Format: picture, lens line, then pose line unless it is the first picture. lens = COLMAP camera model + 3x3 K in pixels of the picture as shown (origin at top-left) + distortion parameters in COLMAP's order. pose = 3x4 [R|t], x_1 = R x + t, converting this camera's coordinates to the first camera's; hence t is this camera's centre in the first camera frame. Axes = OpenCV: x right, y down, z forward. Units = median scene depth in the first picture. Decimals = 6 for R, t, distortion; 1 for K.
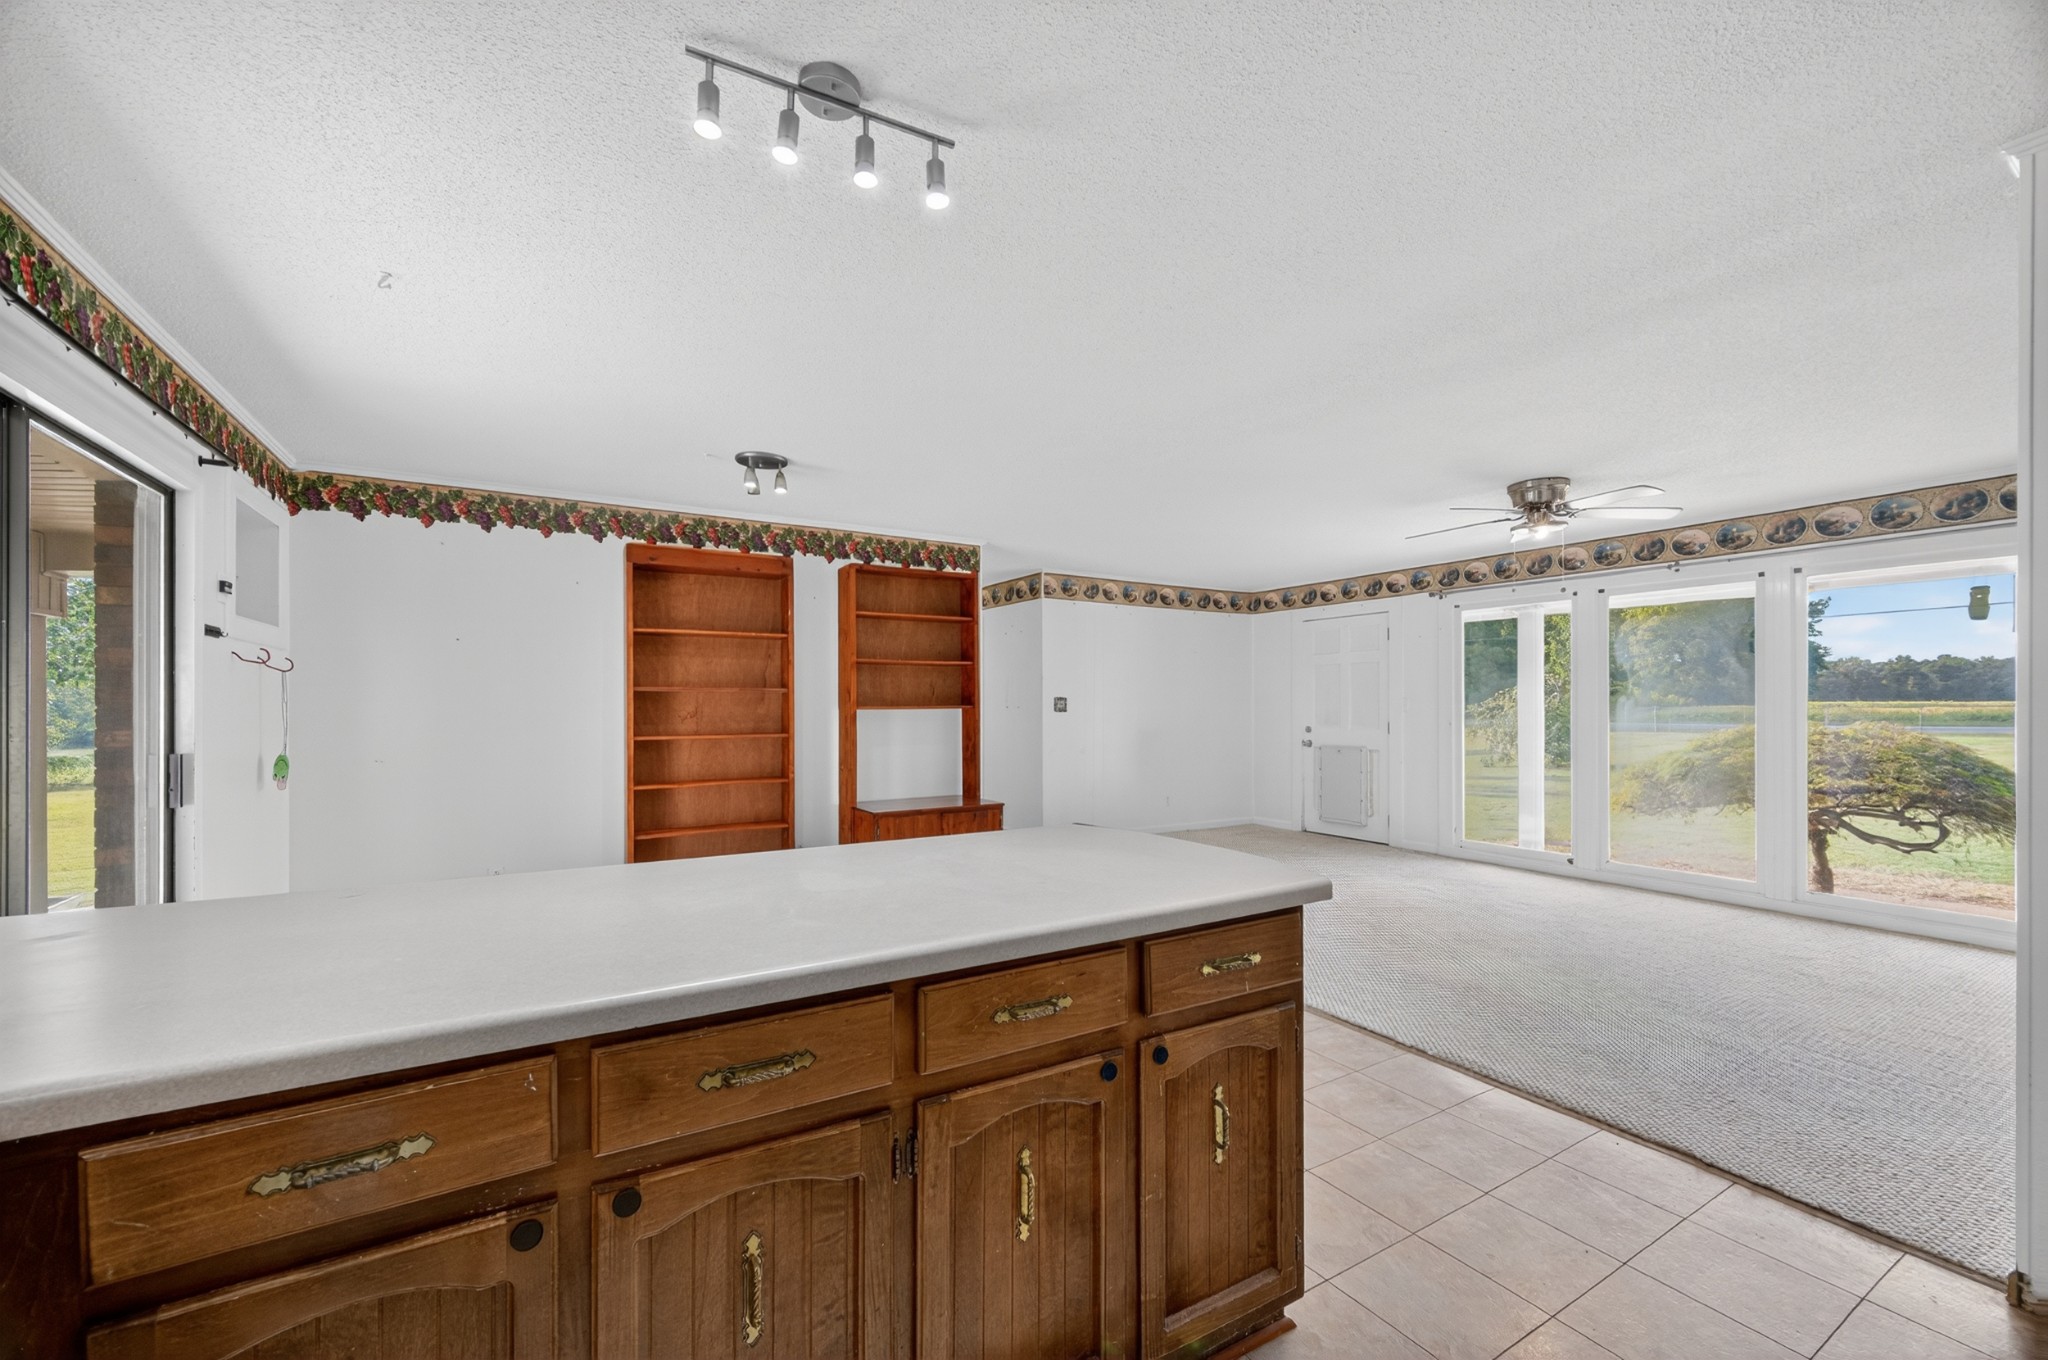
lens RADIAL K [[815.9, 0, 1011.0], [0, 815.9, 705.3], [0, 0, 1]] dist [-0.002960, -0.000736]
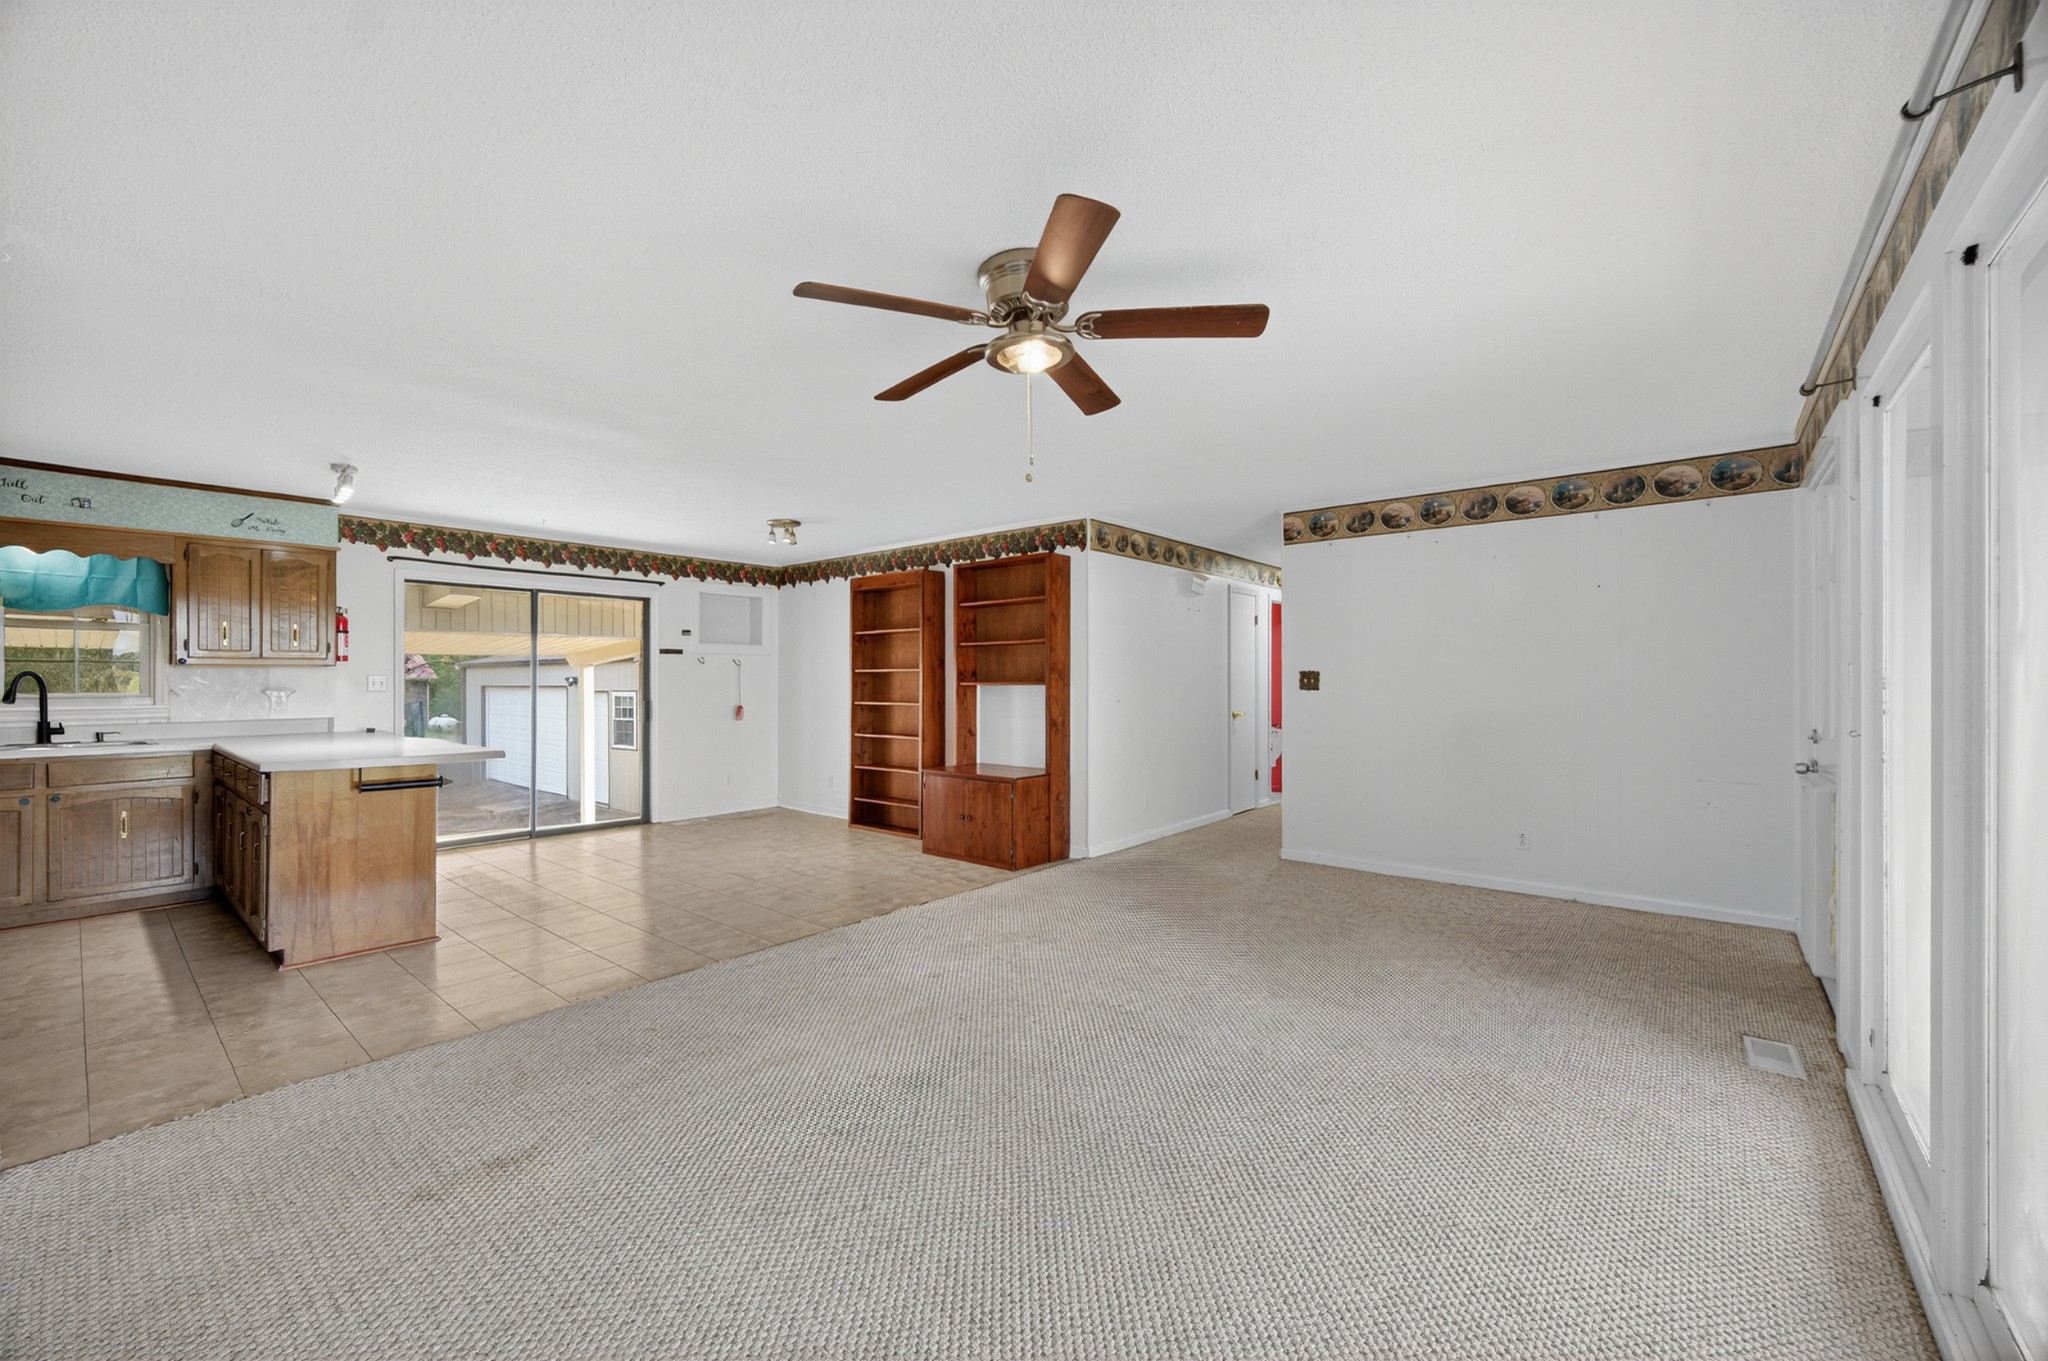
lens RADIAL K [[804.8, 0, 1018.7], [0, 804.8, 676.7], [0, 0, 1]] dist [-0.003499, -0.000017]
pose [[0.338829, -0.003648, -0.940841, 1.091920], [0.001216, 0.999993, -0.003439, -0.002636], [0.940847, 0.000021, 0.338832, 0.765821]]
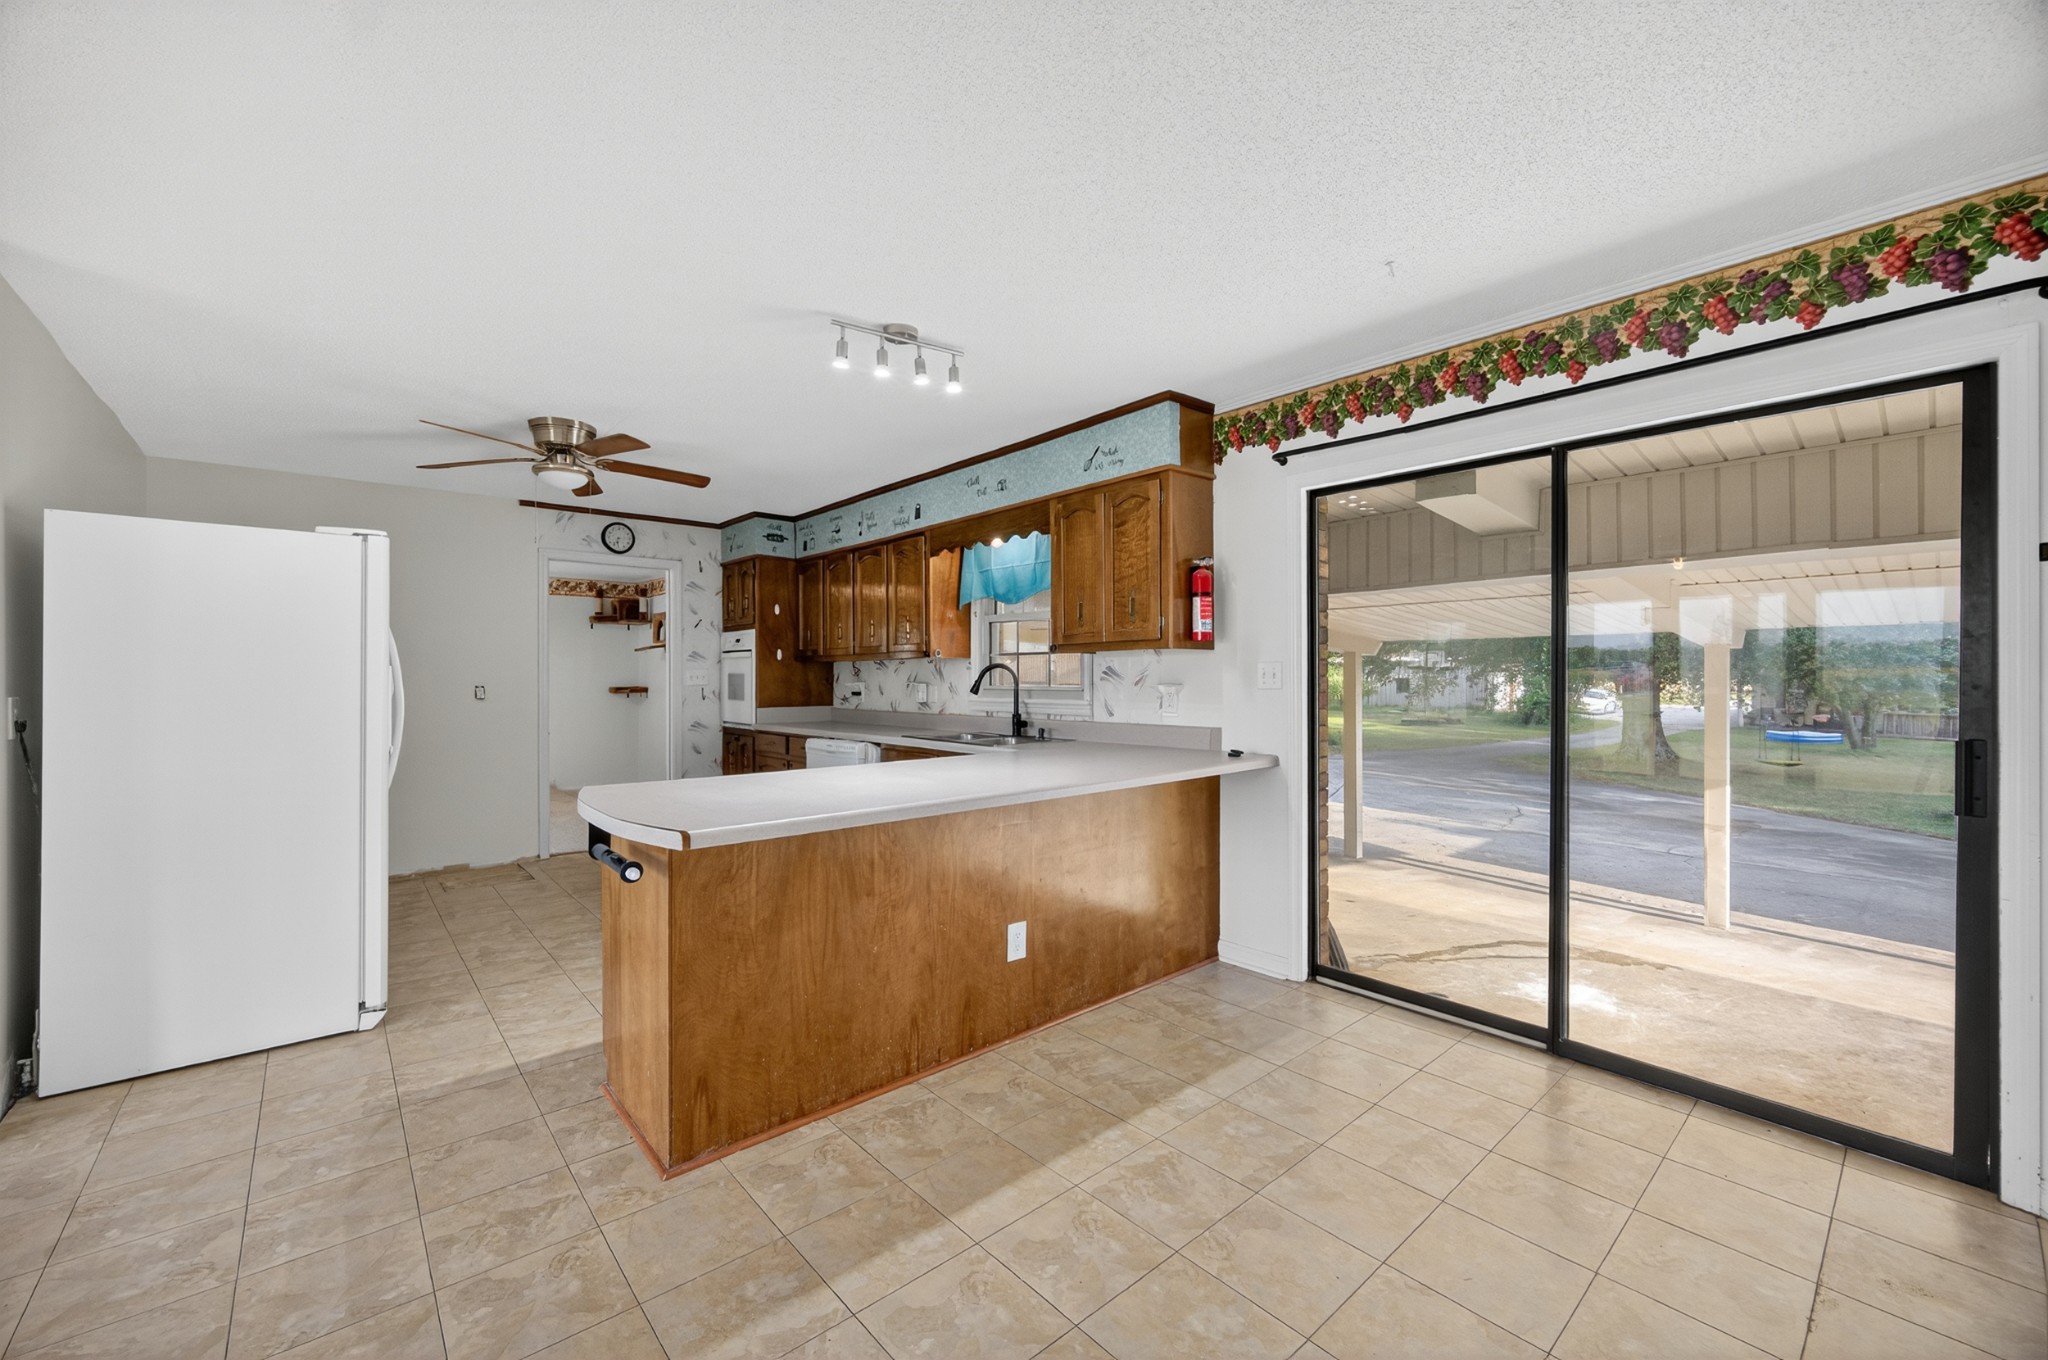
lens RADIAL K [[815.9, 0, 1017.2], [0, 815.9, 675.1], [0, 0, 1]] dist [-0.002960, -0.000736]
pose [[-0.982921, 0.003358, -0.183995, -0.047481], [0.003558, 0.999993, -0.000754, 0.001067], [0.183991, -0.001396, -0.982927, 0.947119]]
